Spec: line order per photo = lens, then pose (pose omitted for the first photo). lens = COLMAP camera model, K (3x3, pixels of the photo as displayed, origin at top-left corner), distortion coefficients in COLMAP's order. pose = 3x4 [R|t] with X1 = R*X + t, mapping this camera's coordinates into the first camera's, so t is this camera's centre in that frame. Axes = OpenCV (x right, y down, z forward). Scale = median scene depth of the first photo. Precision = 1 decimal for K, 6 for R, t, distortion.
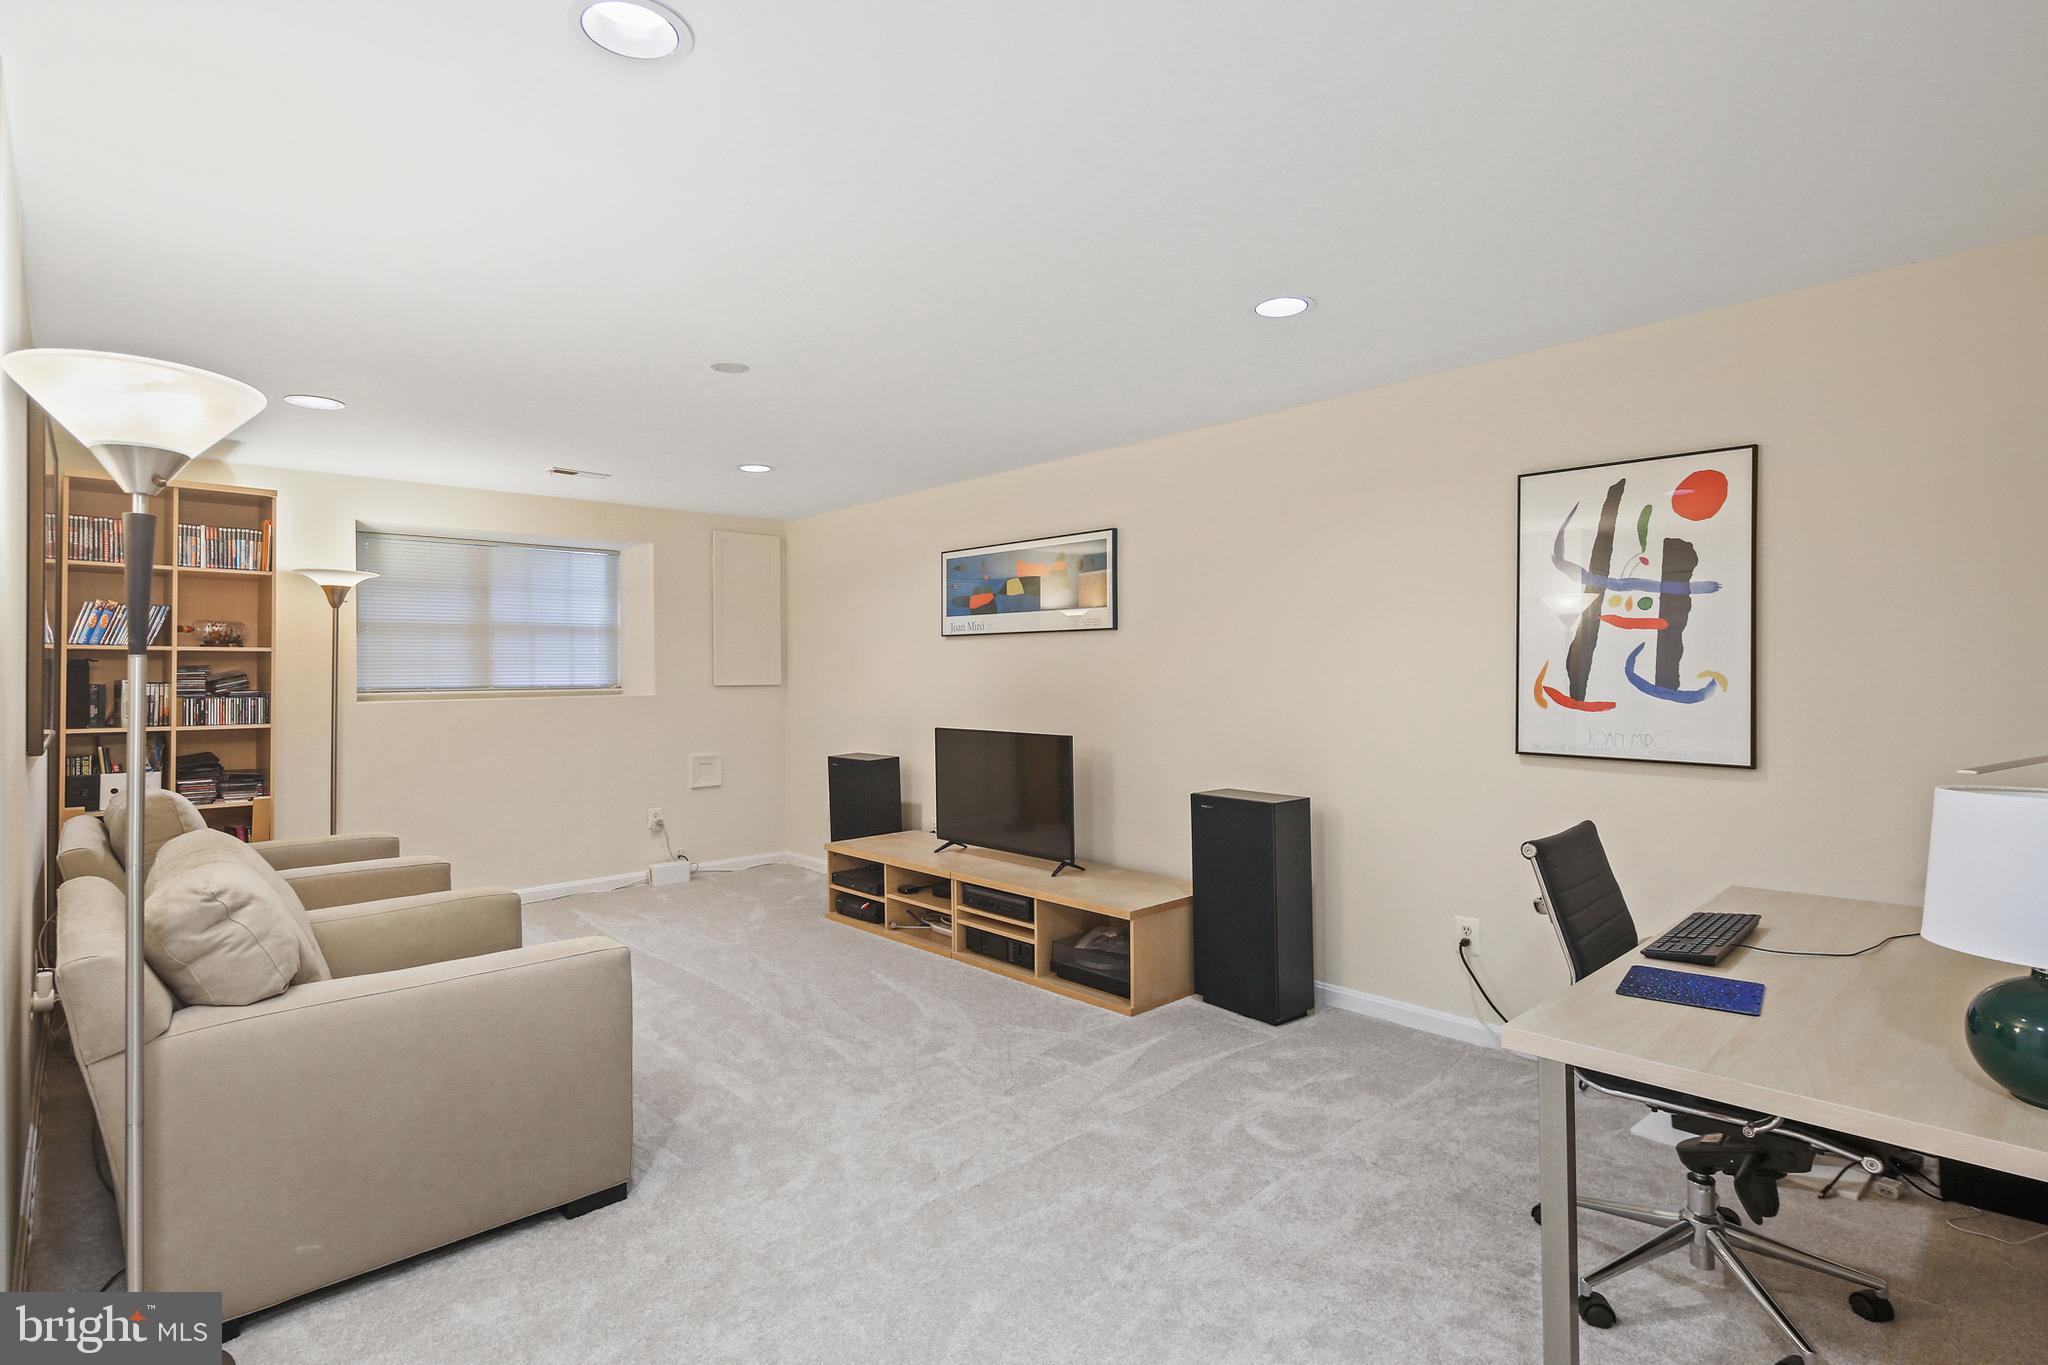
lens RADIAL K [[994.6, 0, 1031.8], [0, 994.6, 668.9], [0, 0, 1]] dist [-0.003937, -0.003254]
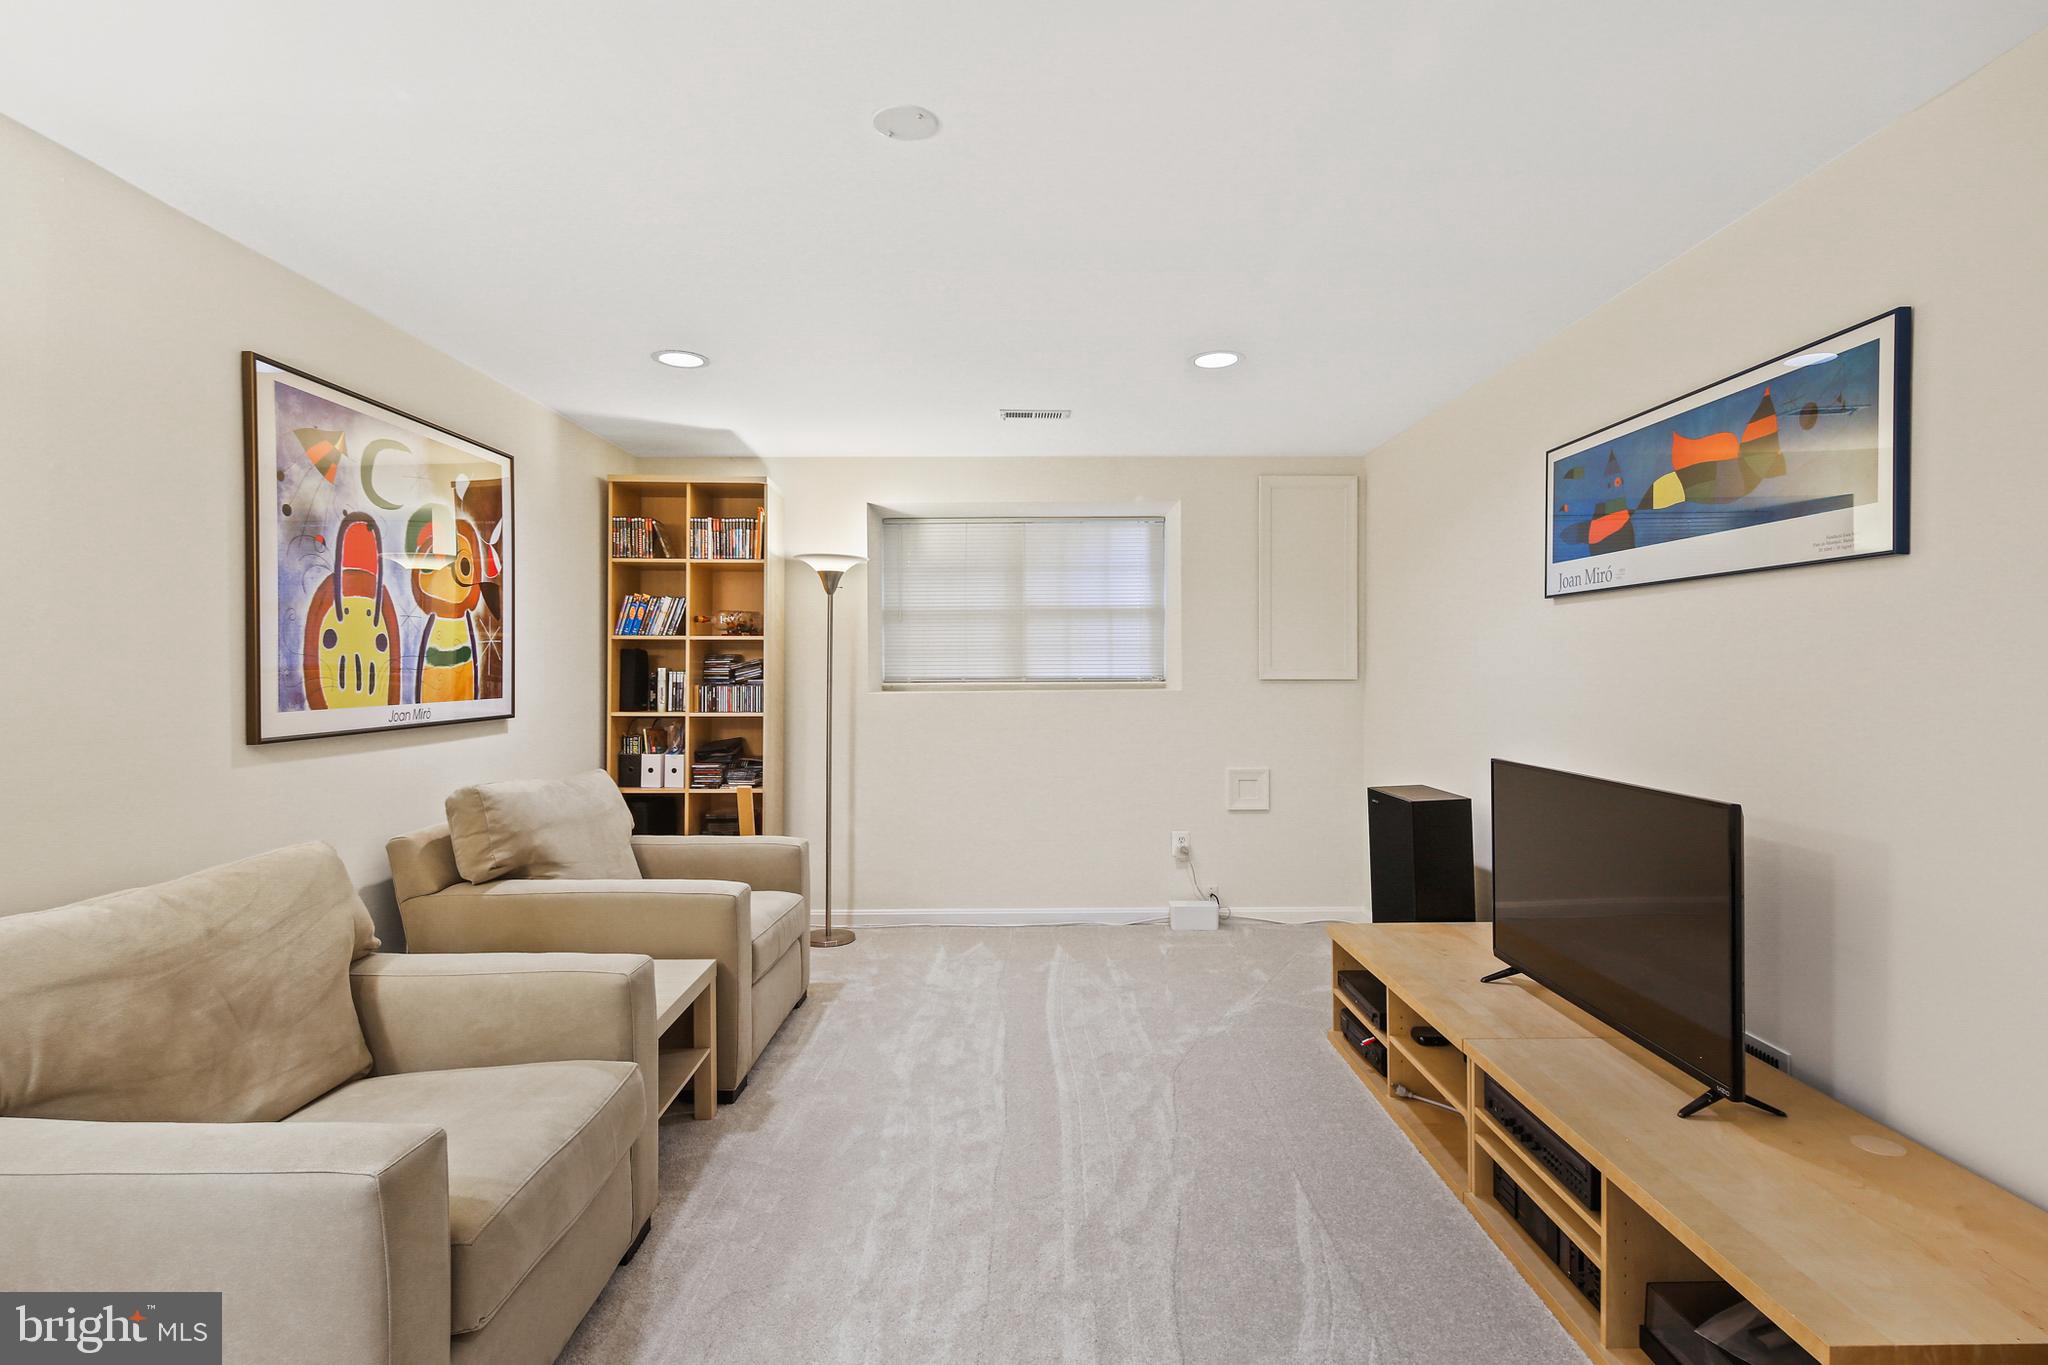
lens RADIAL K [[994.6, 0, 1015.0], [0, 994.6, 687.9], [0, 0, 1]] dist [-0.003937, -0.003254]
pose [[0.728205, 0.016657, -0.685157, 0.088896], [0.001029, 0.999677, 0.025397, 0.004812], [0.685358, -0.019199, 0.727953, 0.402201]]
